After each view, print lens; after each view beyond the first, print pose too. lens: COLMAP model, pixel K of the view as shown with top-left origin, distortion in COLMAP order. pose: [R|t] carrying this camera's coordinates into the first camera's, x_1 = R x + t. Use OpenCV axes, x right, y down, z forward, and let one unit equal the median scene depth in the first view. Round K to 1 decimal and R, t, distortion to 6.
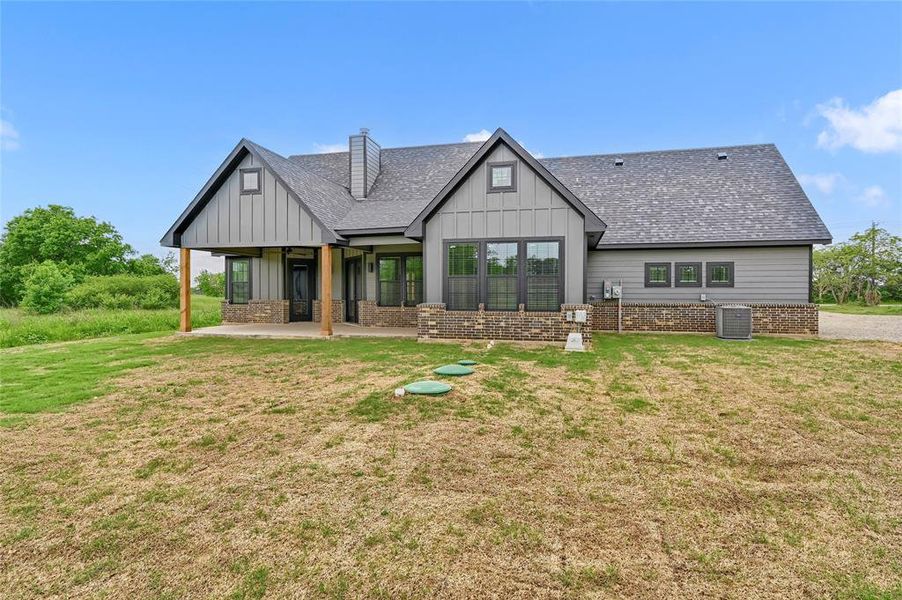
lens RADIAL K [[376.9, 0, 449.9], [0, 376.9, 299.1], [0, 0, 1]] dist [-0.000594, -0.001302]
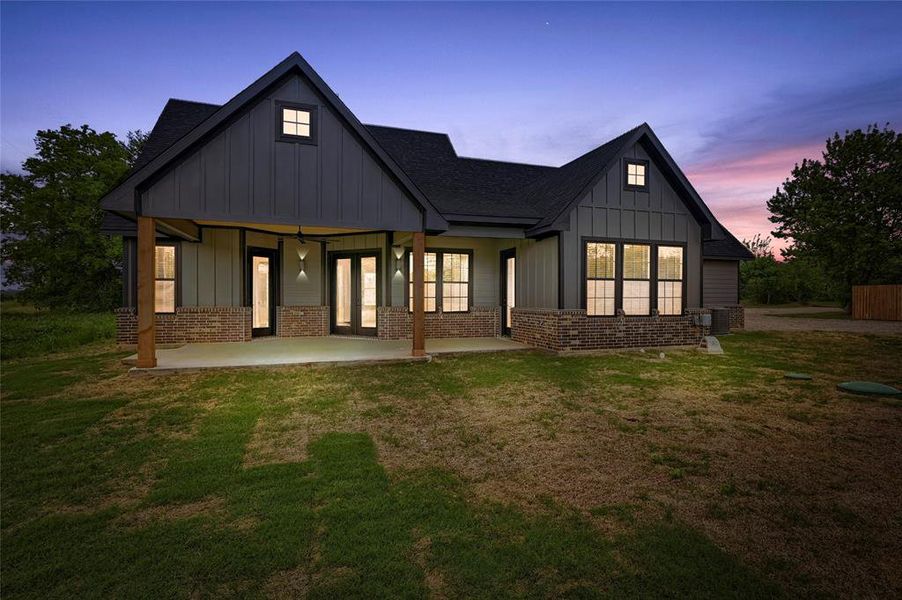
lens RADIAL K [[376.9, 0, 451.0], [0, 376.9, 298.1], [0, 0, 1]] dist [-0.000594, -0.001302]
pose [[0.887038, -0.002585, 0.461690, -0.690604], [0.006015, 0.999964, -0.005958, -0.011360], [-0.461658, 0.008062, 0.887022, 0.366547]]
